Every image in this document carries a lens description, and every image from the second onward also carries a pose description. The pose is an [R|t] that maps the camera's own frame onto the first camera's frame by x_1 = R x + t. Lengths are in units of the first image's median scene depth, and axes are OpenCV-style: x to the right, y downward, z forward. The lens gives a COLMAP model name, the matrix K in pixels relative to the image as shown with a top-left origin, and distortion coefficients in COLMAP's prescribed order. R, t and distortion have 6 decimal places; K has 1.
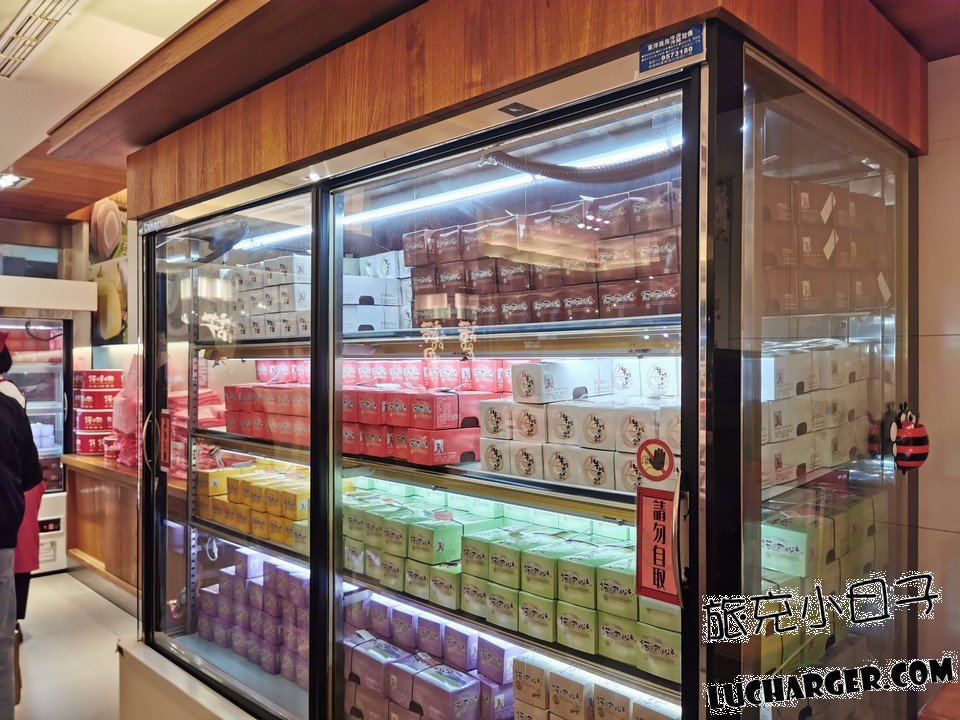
lens RADIAL K [[741.4, 0, 479.4], [0, 741.4, 359.5], [0, 0, 1]] dist [0.027821, -0.006105]
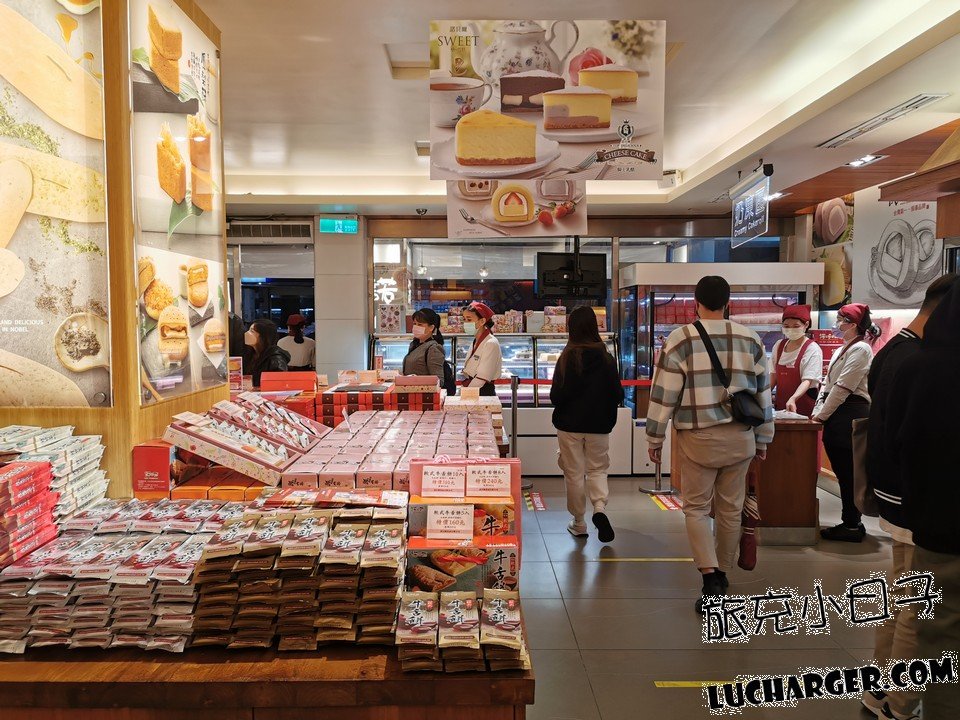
lens RADIAL K [[741.4, 0, 483.0], [0, 741.4, 359.9], [0, 0, 1]] dist [0.027821, -0.006105]
pose [[0.719226, 0.037498, -0.693764, -0.030179], [0.000540, 0.998512, 0.054529, -0.004727], [0.694776, -0.039593, 0.718136, -0.357404]]
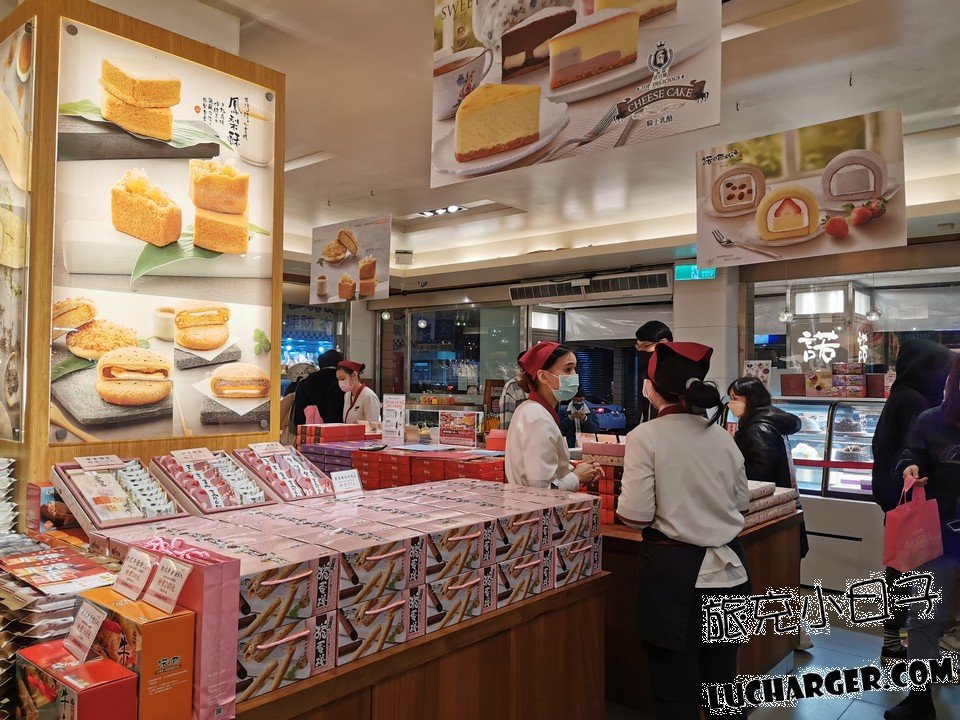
lens RADIAL K [[741.4, 0, 476.4], [0, 741.4, 362.2], [0, 0, 1]] dist [0.027821, -0.006105]
pose [[0.079191, -0.021739, -0.996622, 0.008042], [-0.015267, 0.999618, -0.023018, 0.013086], [0.996743, 0.017038, 0.078829, 0.460816]]
